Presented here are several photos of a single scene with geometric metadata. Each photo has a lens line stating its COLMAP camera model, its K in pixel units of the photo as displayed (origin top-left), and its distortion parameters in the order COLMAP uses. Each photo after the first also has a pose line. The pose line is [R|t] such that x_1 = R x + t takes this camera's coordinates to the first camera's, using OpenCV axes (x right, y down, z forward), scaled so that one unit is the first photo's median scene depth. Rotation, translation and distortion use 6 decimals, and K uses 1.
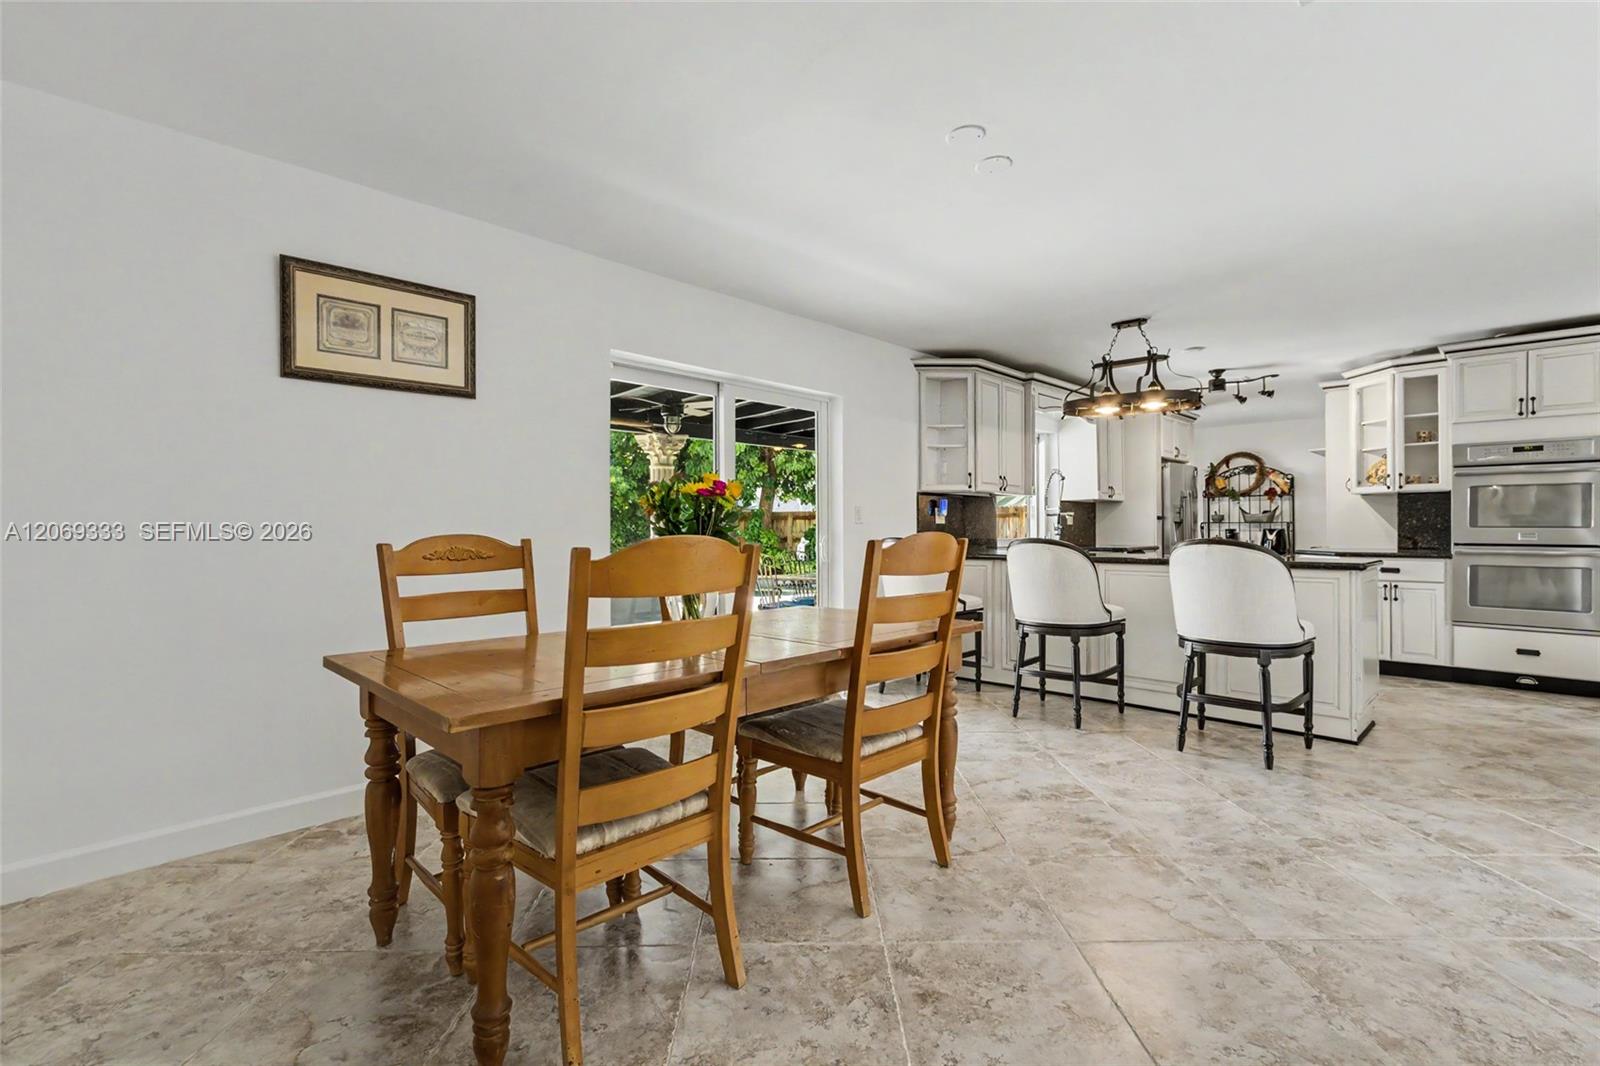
lens RADIAL K [[728.0, 0, 805.0], [0, 728.0, 527.1], [0, 0, 1]] dist [0.005700, -0.003930]
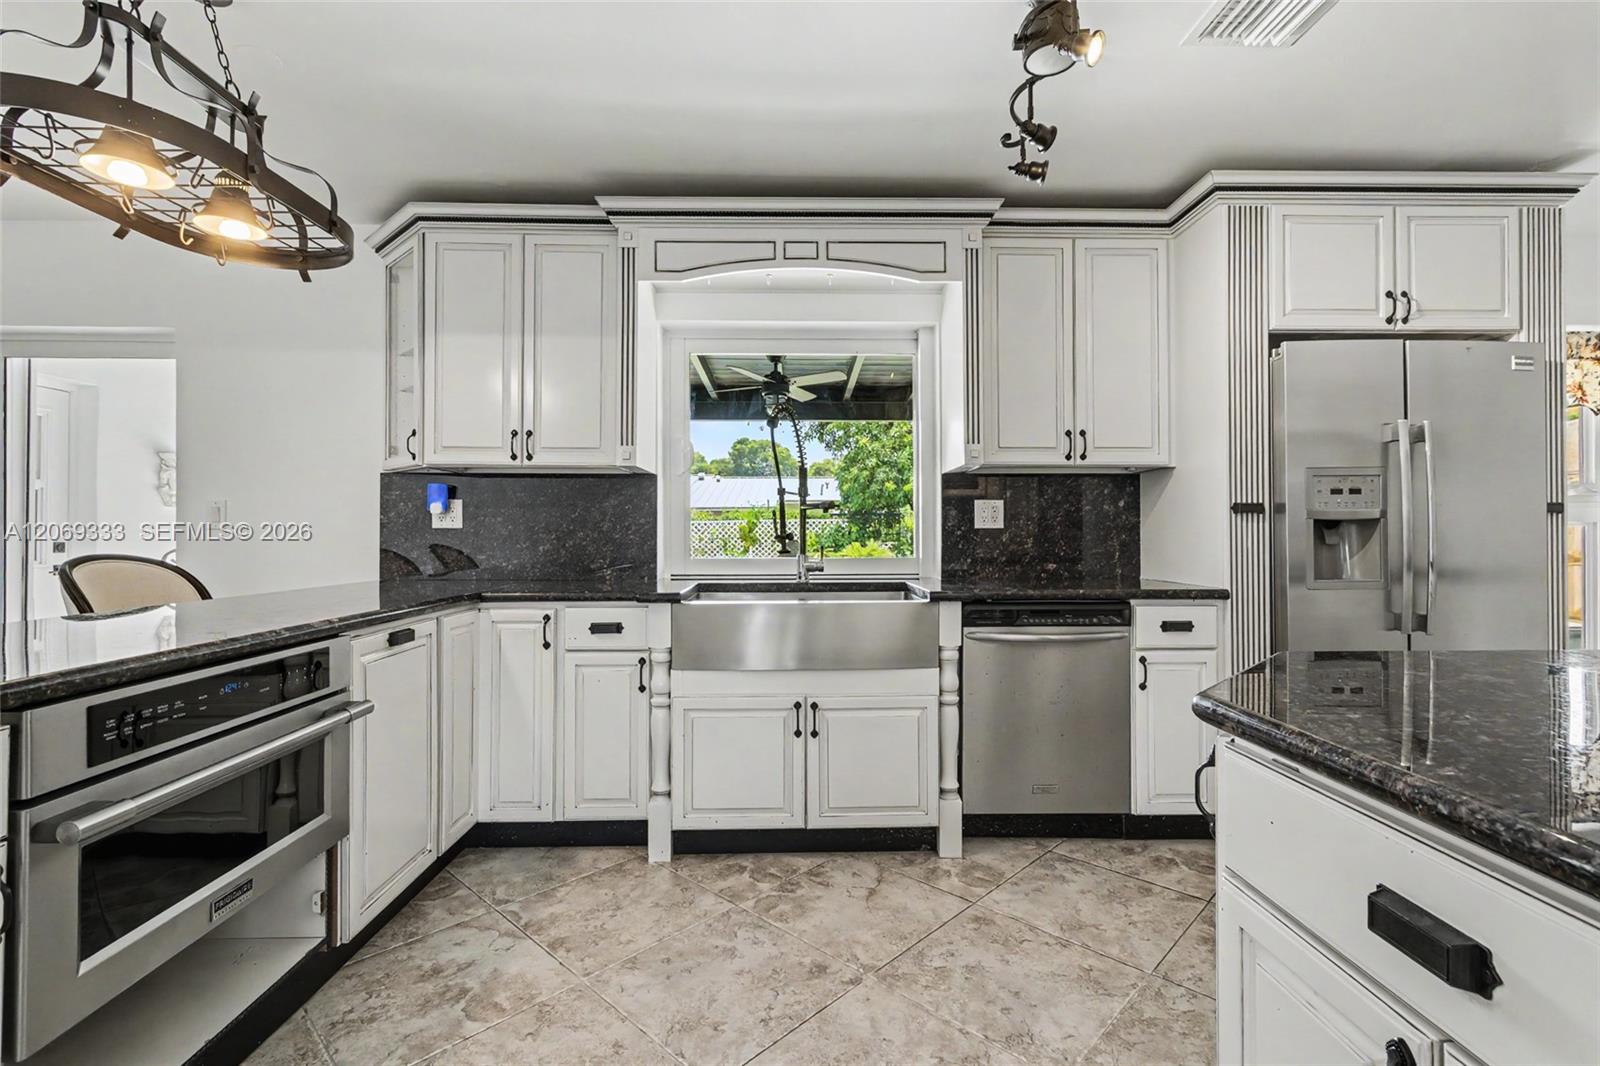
lens RADIAL K [[728.0, 0, 804.9], [0, 728.0, 526.8], [0, 0, 1]] dist [0.005700, -0.003930]
pose [[0.713723, -0.002858, -0.700423, 0.786416], [0.000296, 0.999993, -0.003779, -0.003614], [0.700428, 0.002490, 0.713718, 0.825427]]
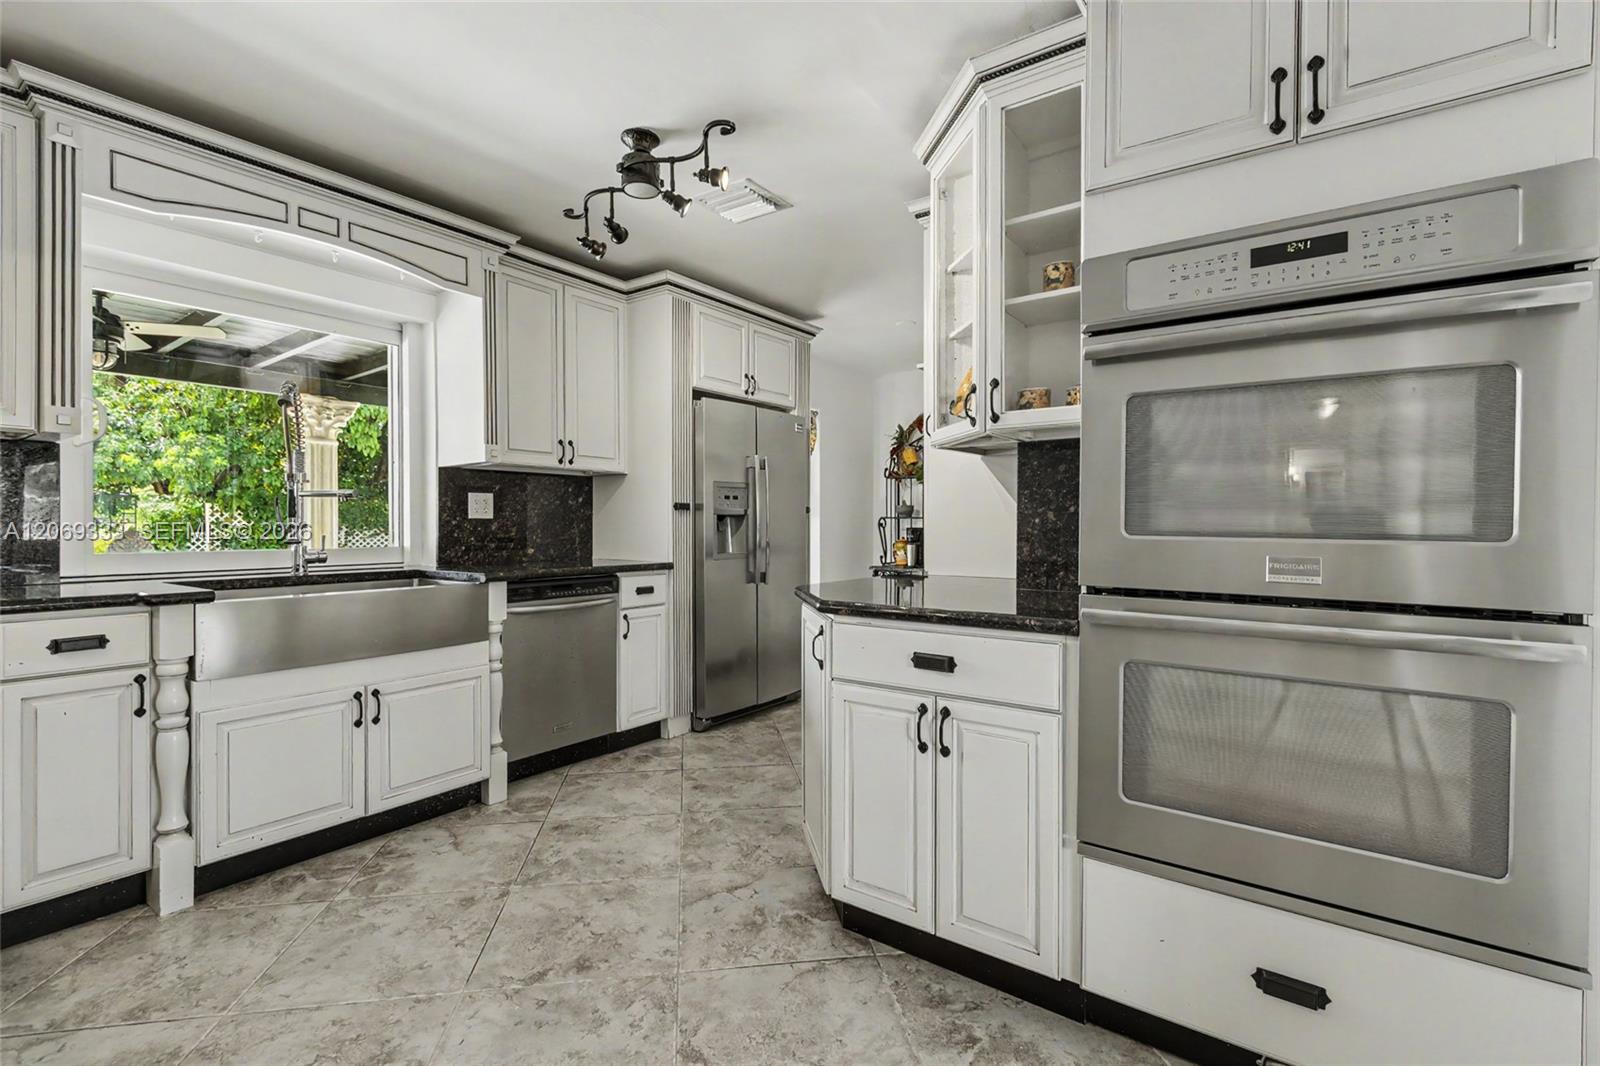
lens RADIAL K [[728.0, 0, 801.7], [0, 728.0, 526.0], [0, 0, 1]] dist [0.005700, -0.003930]
pose [[0.989499, 0.005328, 0.144439, 0.673794], [-0.006225, 0.999964, 0.005759, -0.003545], [-0.144403, -0.006598, 0.989497, 0.662685]]
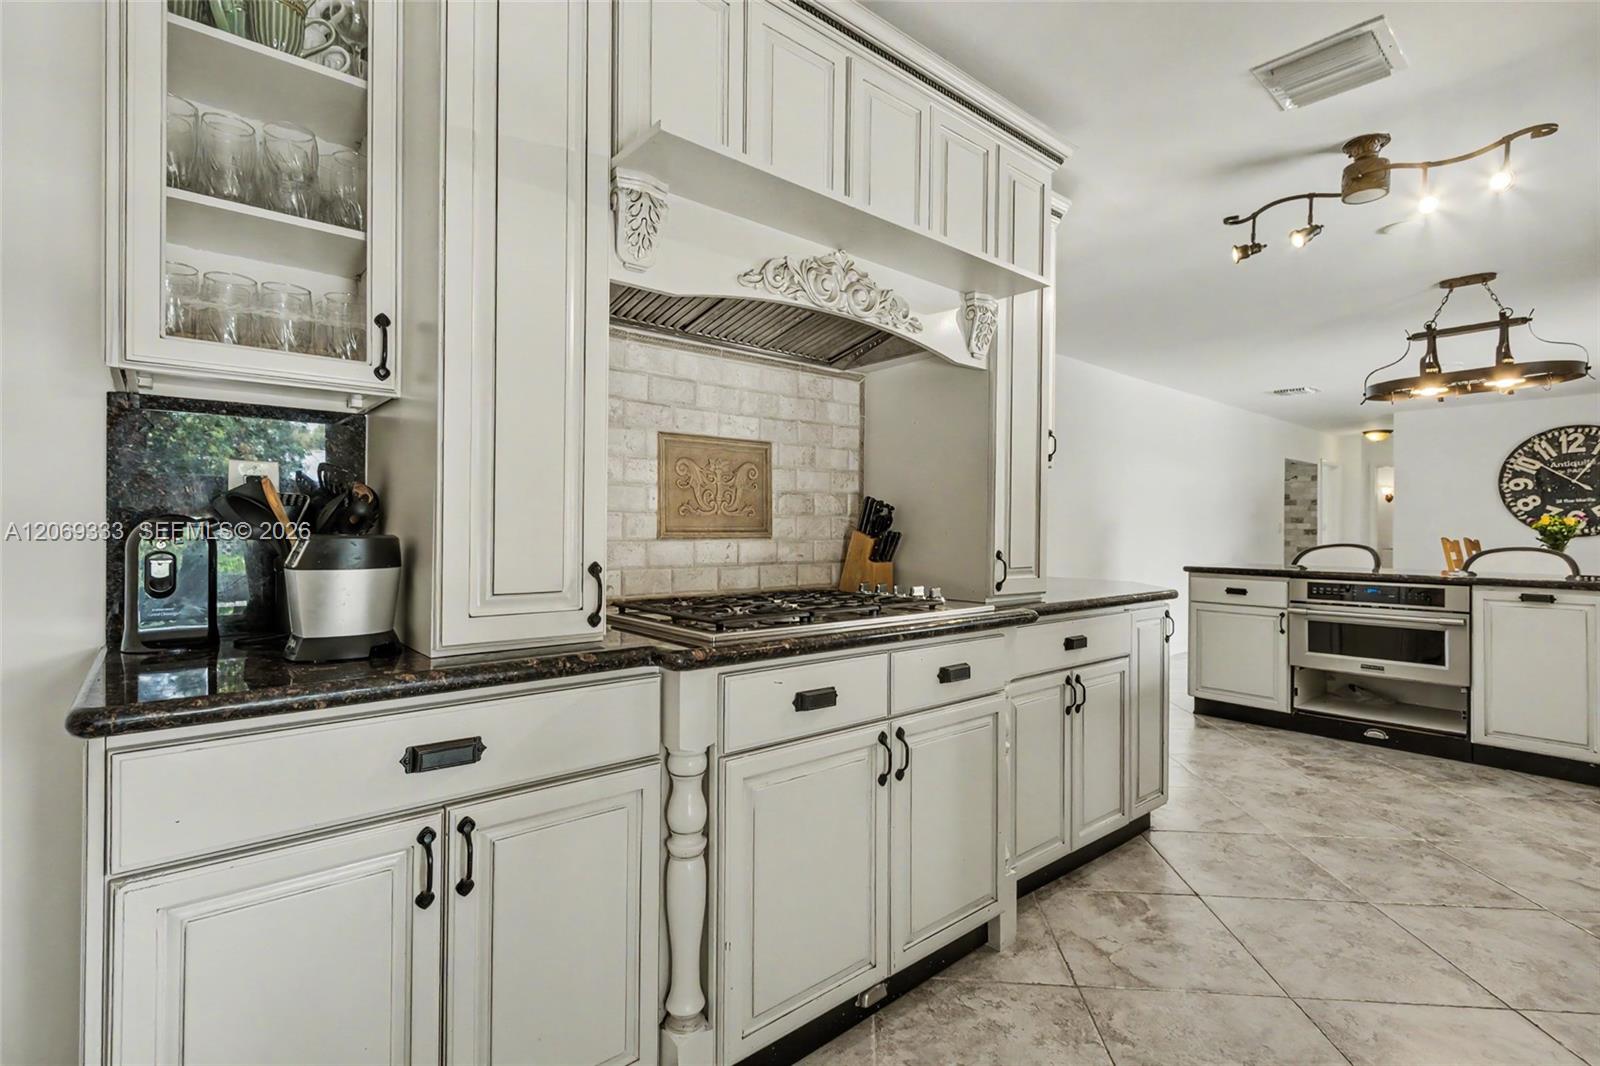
lens RADIAL K [[728.0, 0, 804.4], [0, 728.0, 530.2], [0, 0, 1]] dist [0.005700, -0.003930]
pose [[-0.995603, -0.006388, 0.093451, 0.936802], [-0.006514, 0.999978, -0.001041, -0.002016], [-0.093442, -0.001646, -0.995623, 1.599781]]
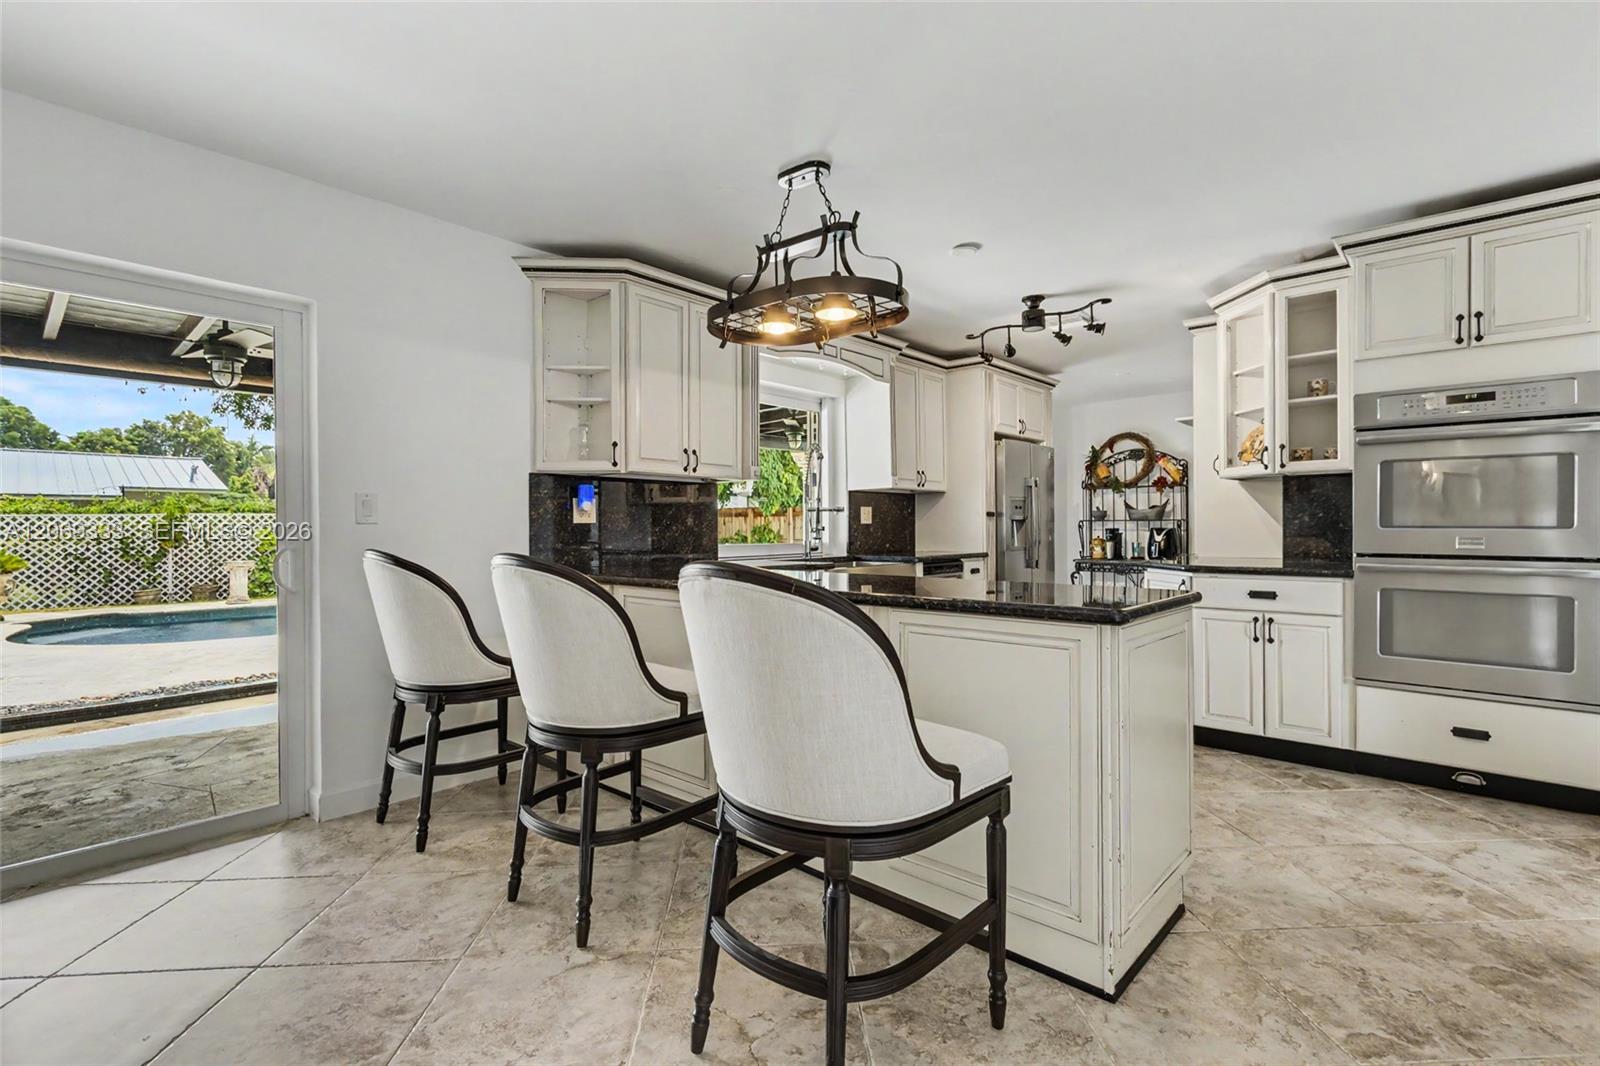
lens RADIAL K [[728.0, 0, 805.1], [0, 728.0, 527.6], [0, 0, 1]] dist [0.005700, -0.003930]
pose [[0.999118, -0.002189, 0.041938, 0.363572], [0.002047, 0.999992, 0.003431, -0.002720], [-0.041946, -0.003342, 0.999114, 0.367314]]
